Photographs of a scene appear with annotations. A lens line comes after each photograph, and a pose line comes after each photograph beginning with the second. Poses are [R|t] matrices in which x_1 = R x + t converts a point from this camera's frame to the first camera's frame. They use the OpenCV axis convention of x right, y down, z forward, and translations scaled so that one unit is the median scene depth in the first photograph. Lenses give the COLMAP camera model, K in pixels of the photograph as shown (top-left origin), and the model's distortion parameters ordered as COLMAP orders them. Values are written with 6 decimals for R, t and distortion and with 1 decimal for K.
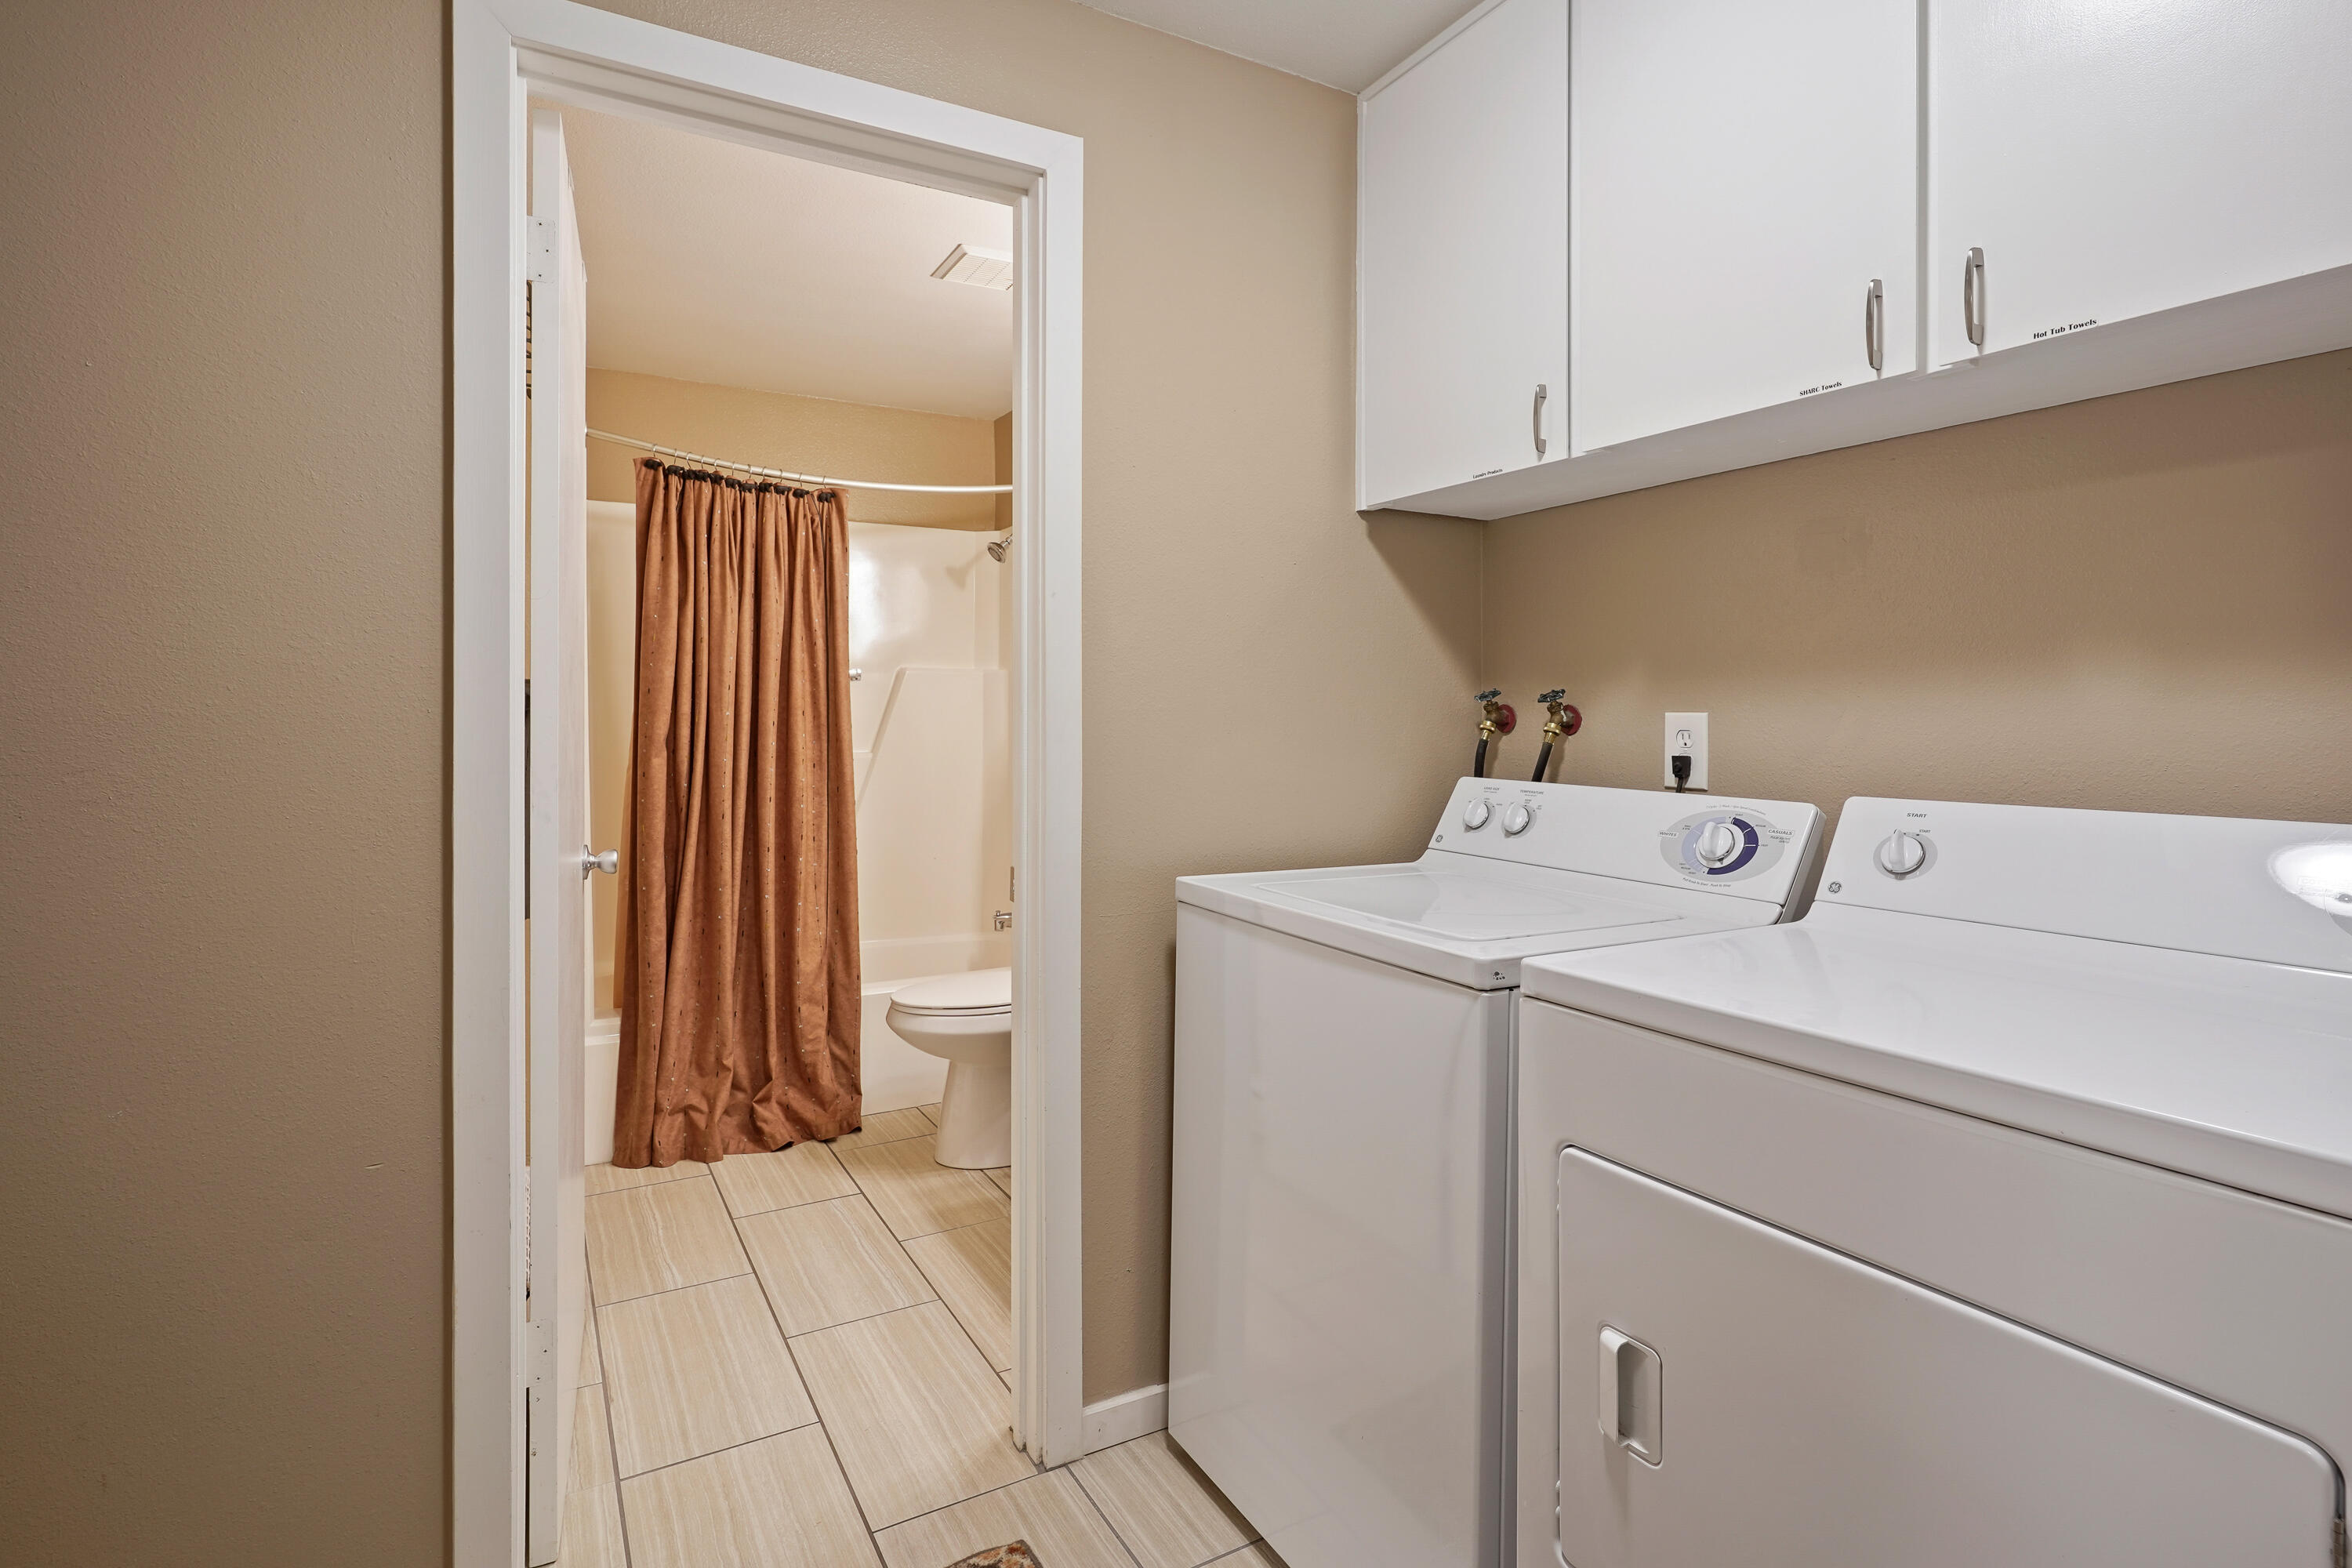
lens RADIAL K [[1176.8, 0, 1165.5], [0, 1176.8, 725.0], [0, 0, 1]] dist [-0.008342, 0.005767]
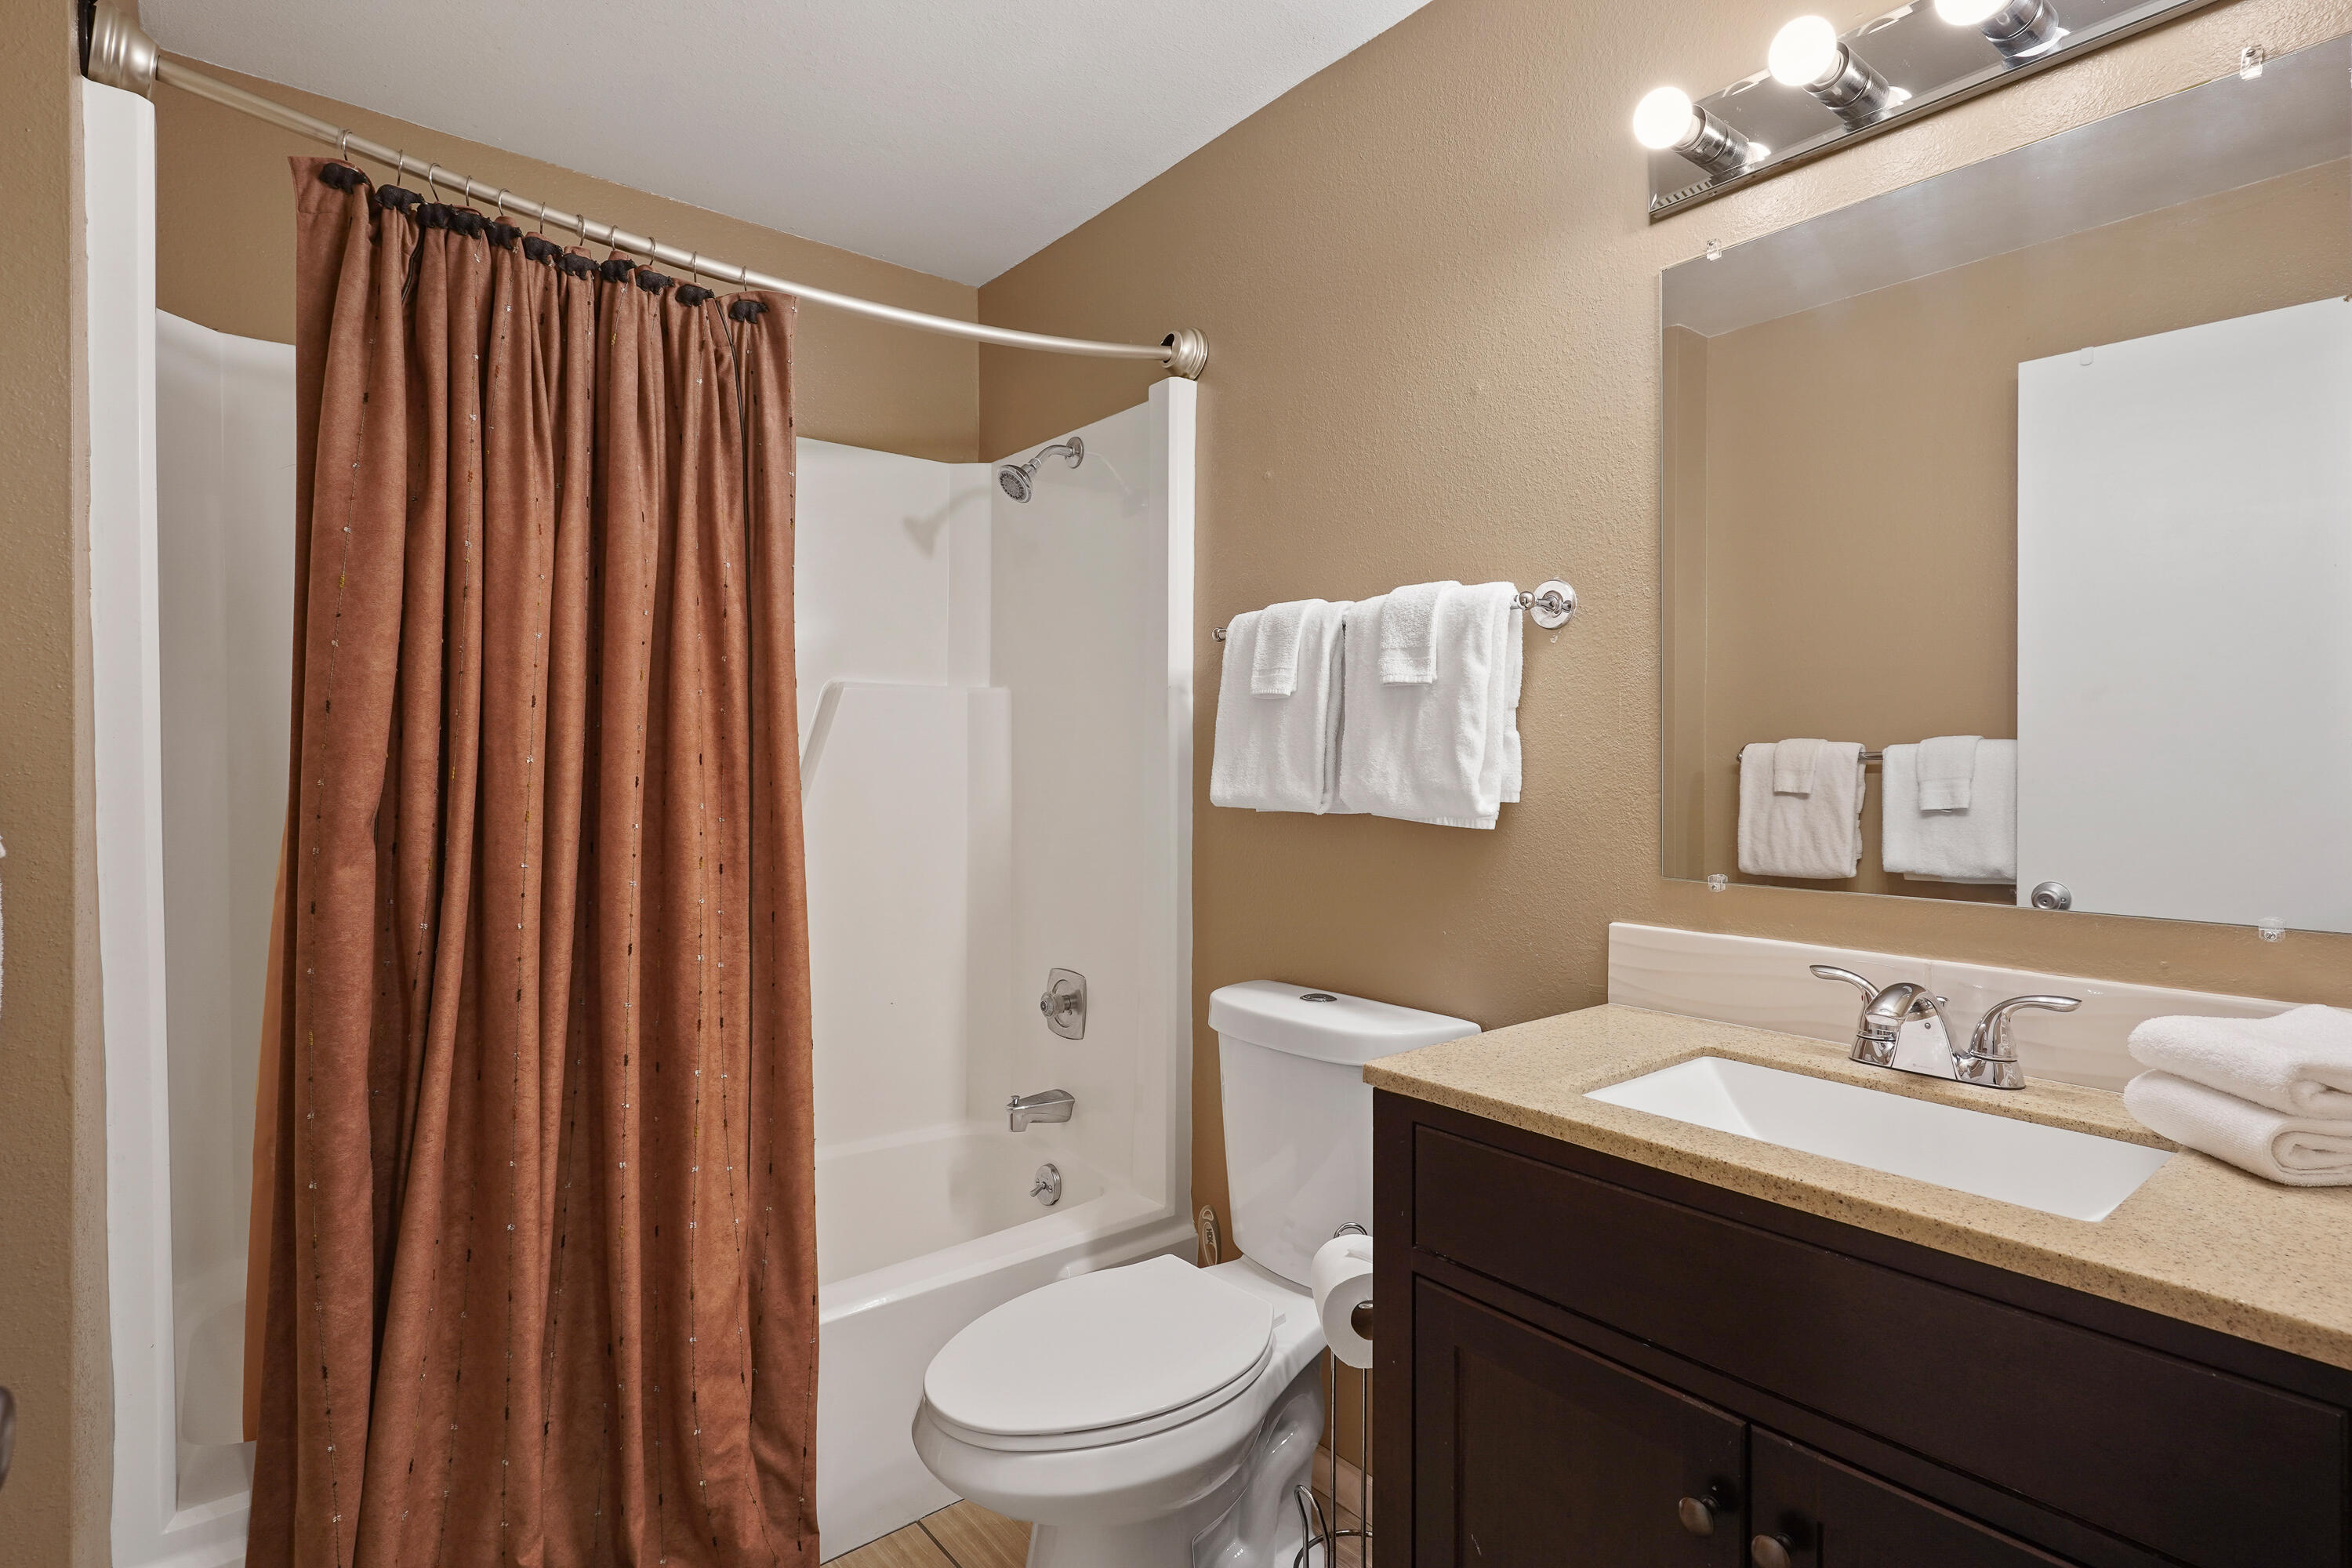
lens RADIAL K [[1176.8, 0, 1185.7], [0, 1176.8, 769.8], [0, 0, 1]] dist [-0.008342, 0.005767]
pose [[0.984646, 0.002300, 0.174547, -0.203603], [-0.002863, 0.999991, 0.002973, -0.008059], [-0.174539, -0.003427, 0.984644, 0.514588]]
